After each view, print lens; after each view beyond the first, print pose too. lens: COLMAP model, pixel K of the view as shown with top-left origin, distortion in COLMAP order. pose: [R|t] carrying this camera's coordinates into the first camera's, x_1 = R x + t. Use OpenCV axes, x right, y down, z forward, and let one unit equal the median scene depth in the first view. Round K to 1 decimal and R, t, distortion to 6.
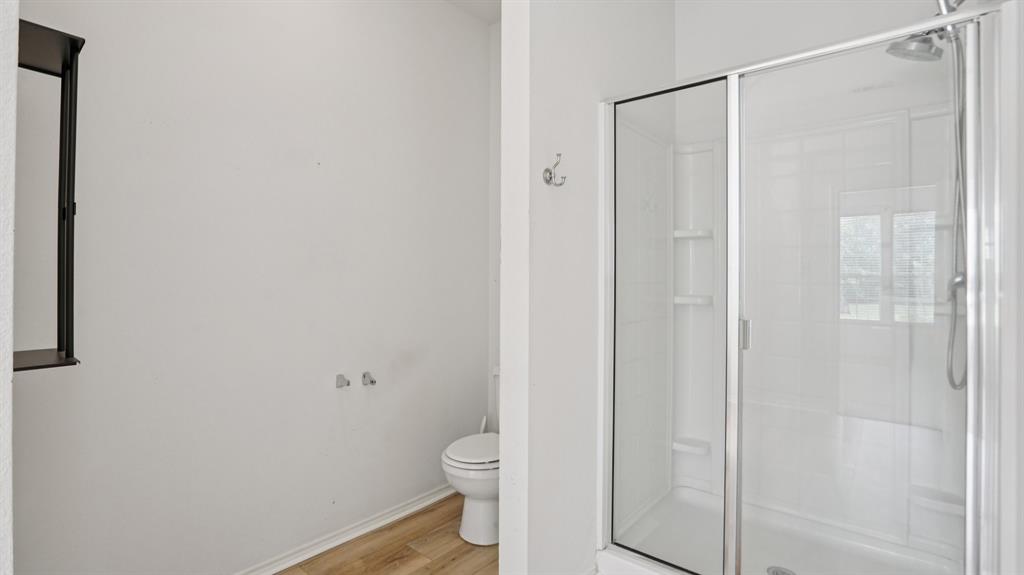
lens RADIAL K [[484.8, 0, 507.7], [0, 484.8, 292.4], [0, 0, 1]] dist [-0.050083, 0.016426]
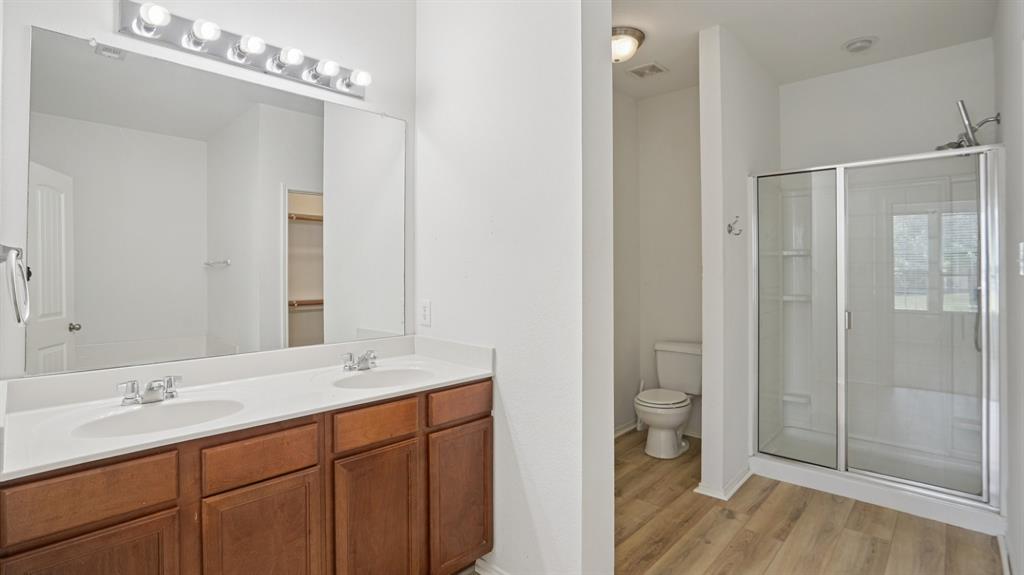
lens RADIAL K [[484.8, 0, 513.6], [0, 484.8, 282.8], [0, 0, 1]] dist [-0.050083, 0.016426]
pose [[0.998603, -0.003343, -0.052735, -0.435069], [0.003498, 0.999990, 0.002858, -0.042905], [0.052725, -0.003039, 0.998604, -0.539756]]
